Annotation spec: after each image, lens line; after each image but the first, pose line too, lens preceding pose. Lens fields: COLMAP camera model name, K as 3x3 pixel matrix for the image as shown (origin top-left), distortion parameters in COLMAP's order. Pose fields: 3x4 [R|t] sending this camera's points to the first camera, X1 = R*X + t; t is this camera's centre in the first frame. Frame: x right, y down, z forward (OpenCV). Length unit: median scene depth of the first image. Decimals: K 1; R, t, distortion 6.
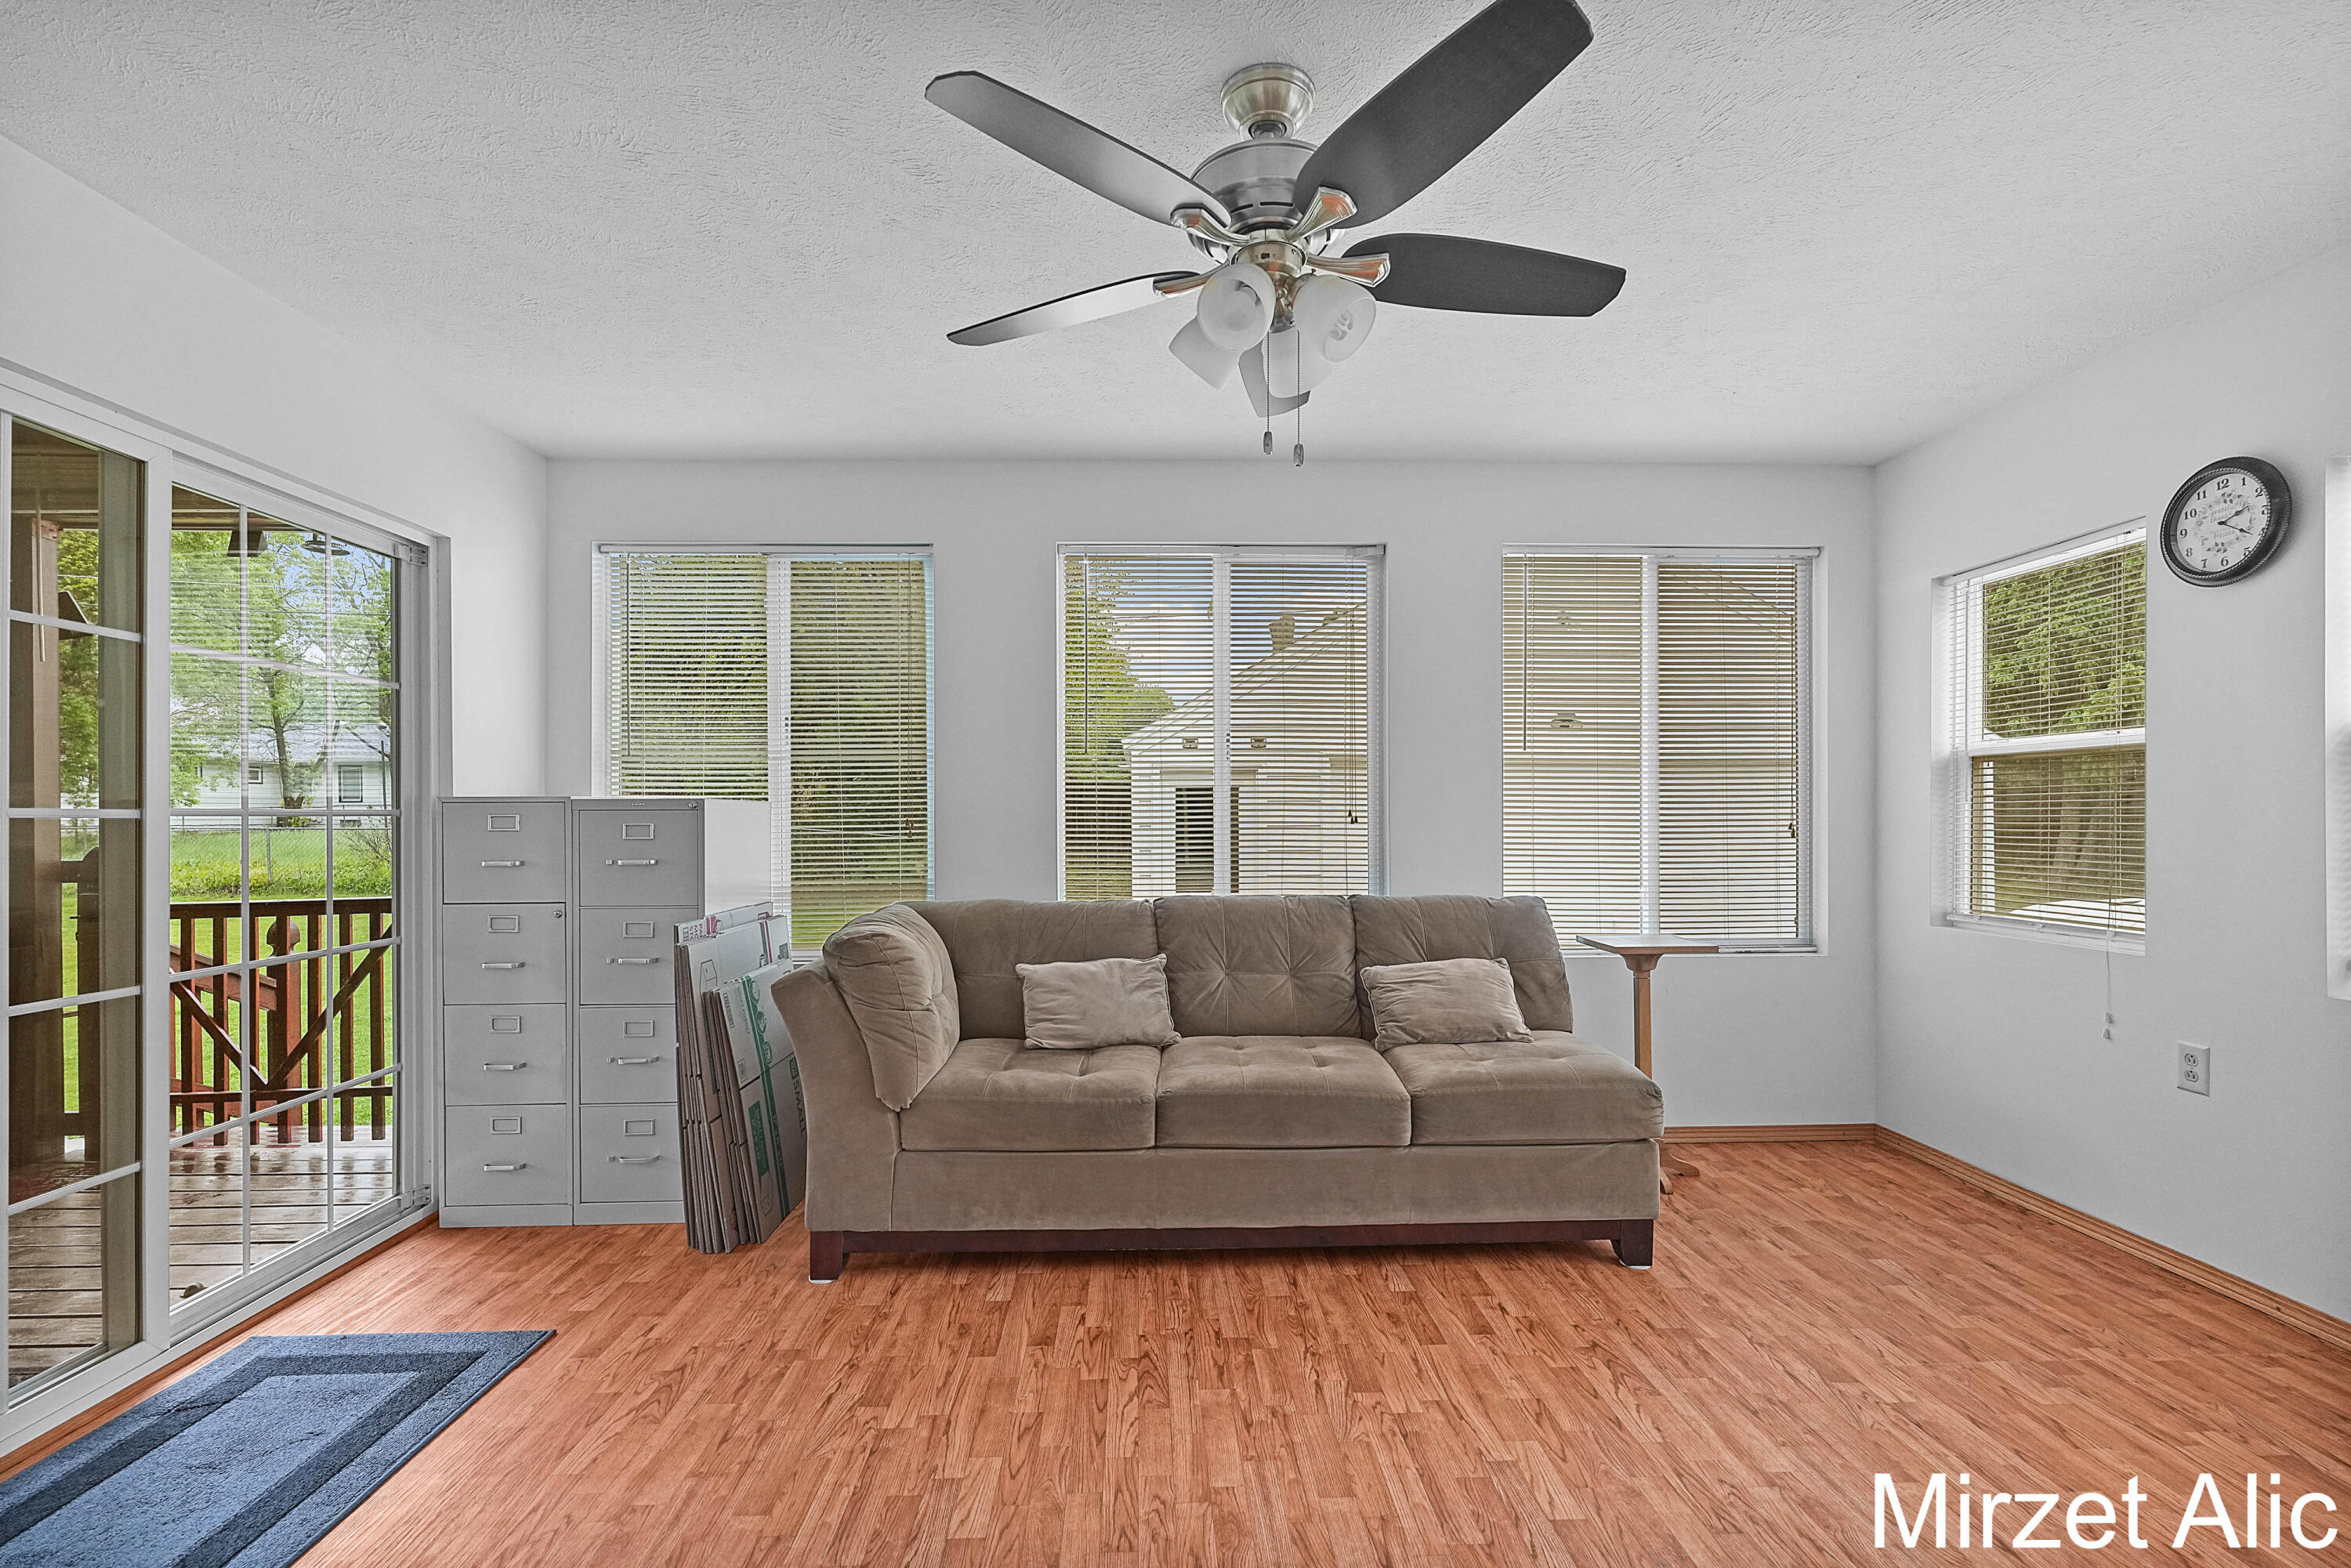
lens RADIAL K [[1061.9, 0, 1176.7], [0, 1061.9, 777.8], [0, 0, 1]] dist [0.001159, 0.003325]
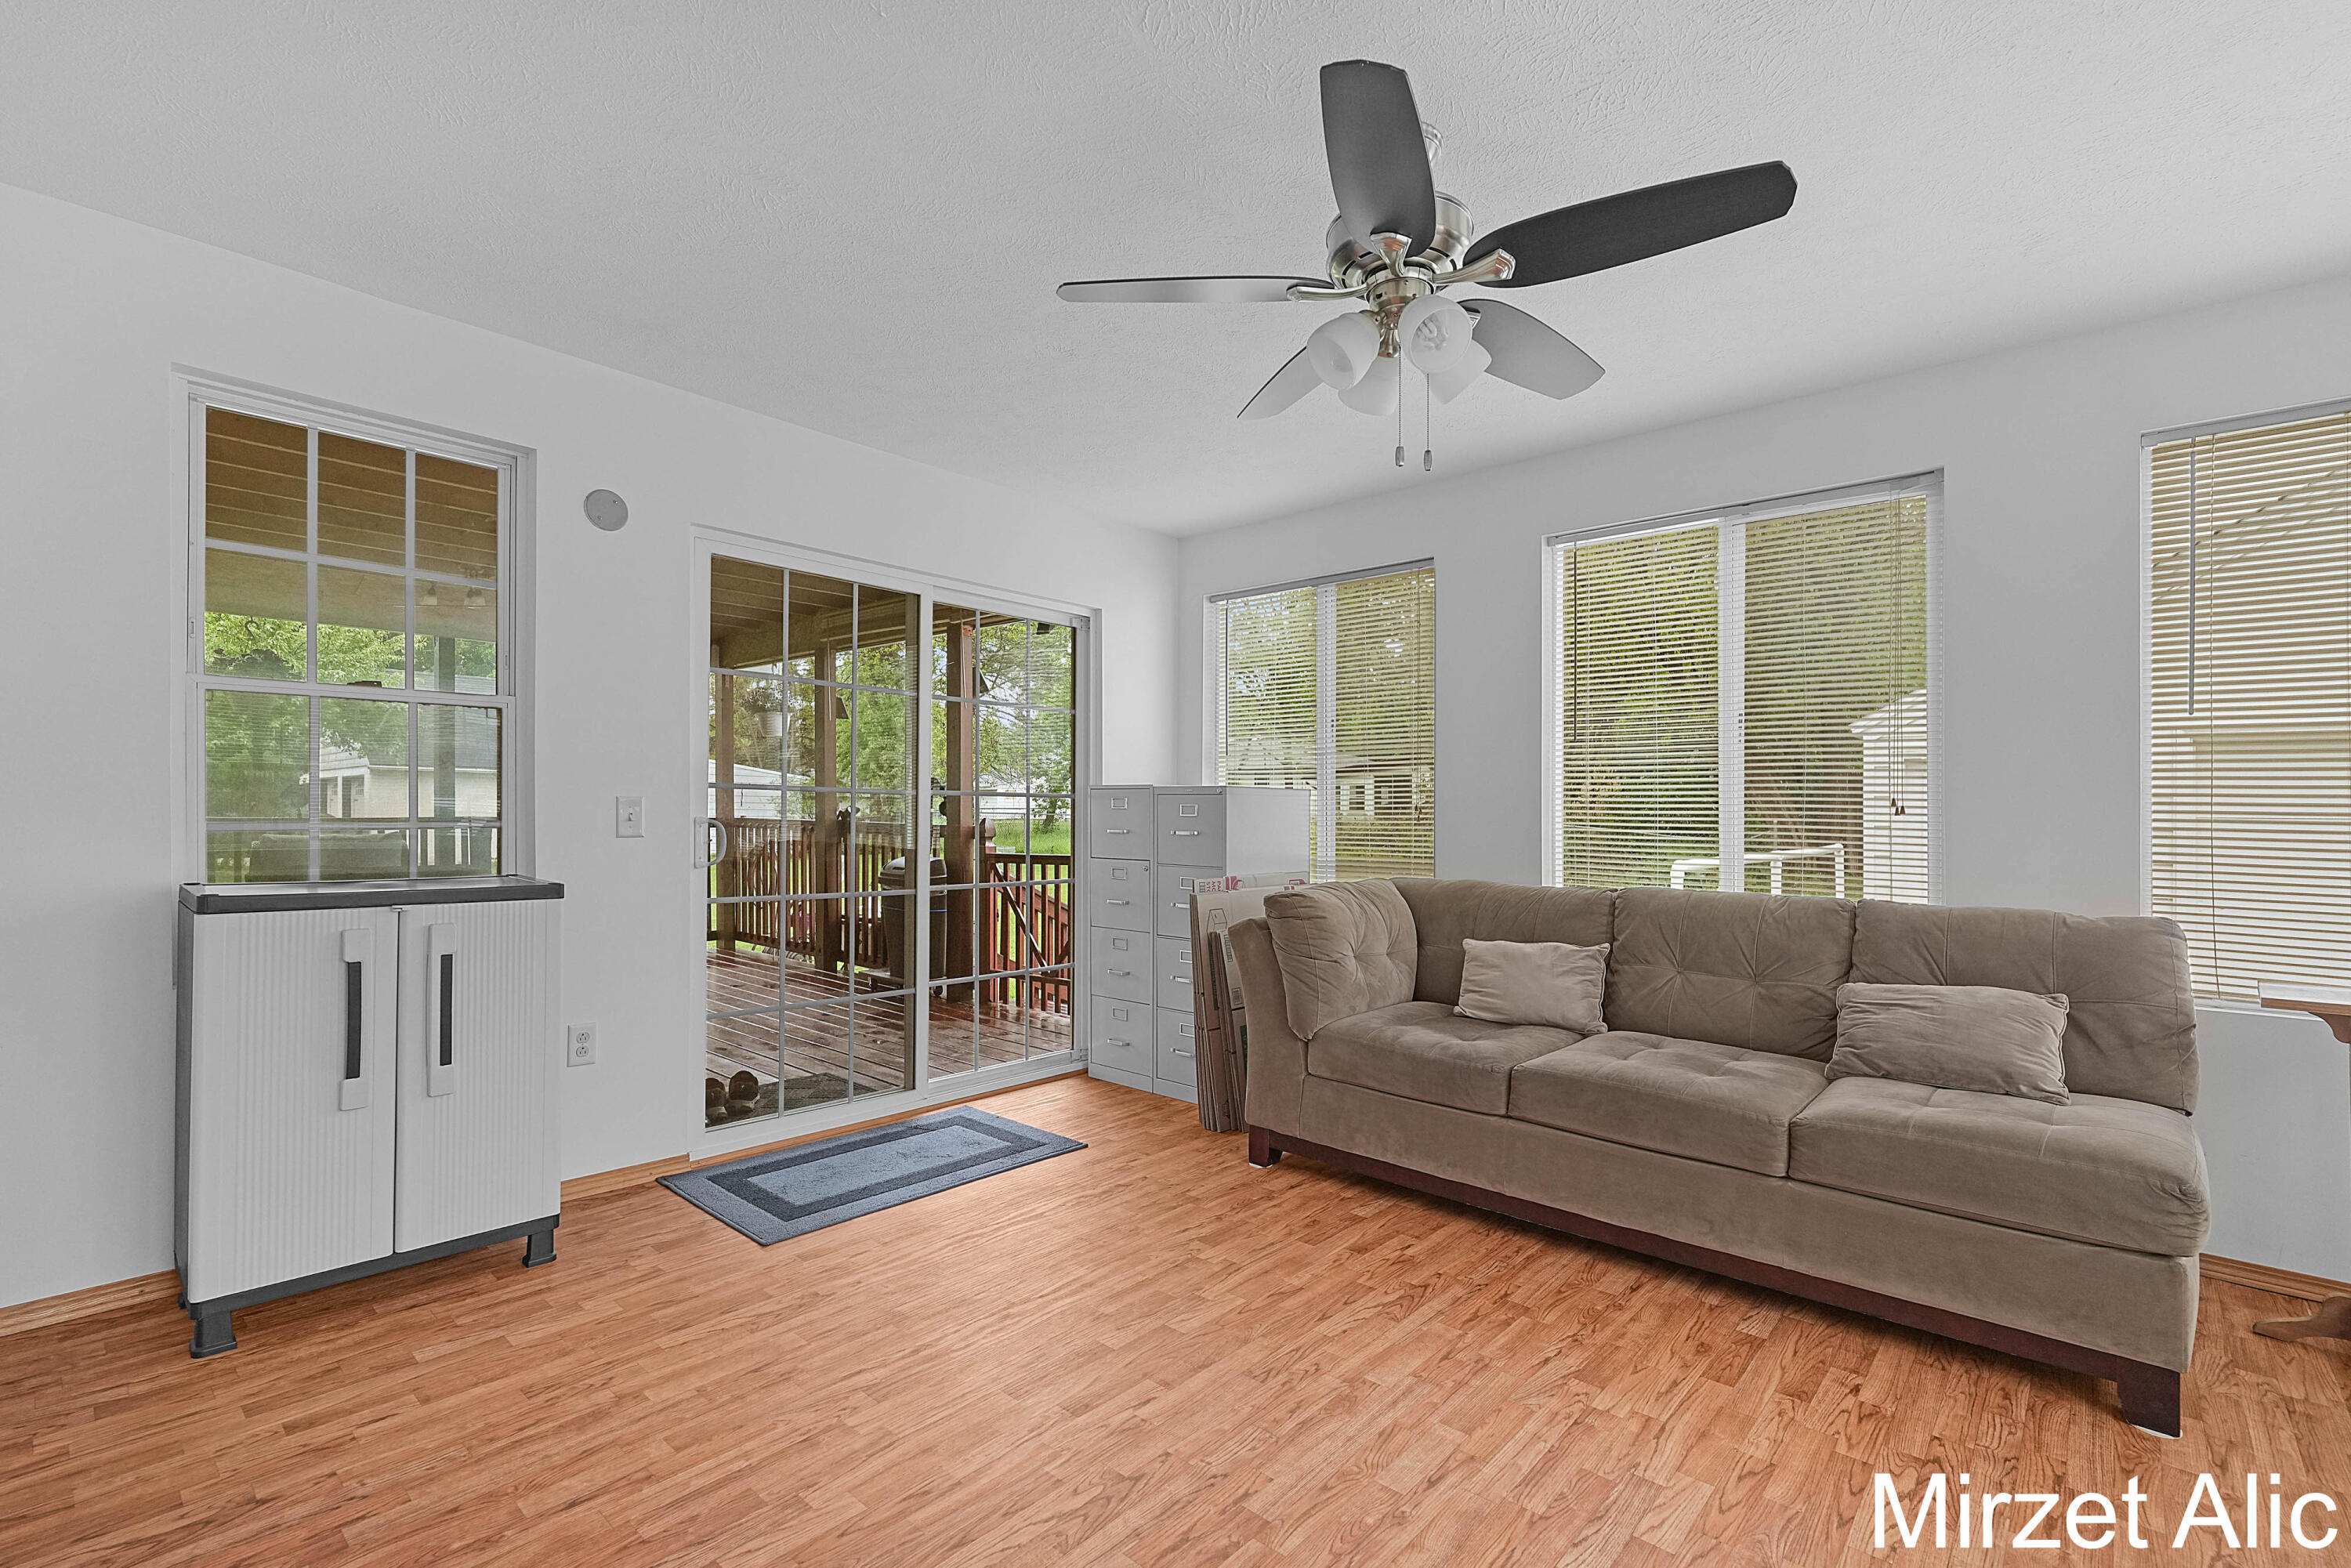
lens RADIAL K [[1061.9, 0, 1174.5], [0, 1061.9, 794.4], [0, 0, 1]] dist [0.001159, 0.003325]
pose [[0.714216, -0.000868, -0.699924, 0.411712], [0.018184, 0.999685, 0.017315, 0.004433], [0.699689, -0.025094, 0.714007, 0.027360]]
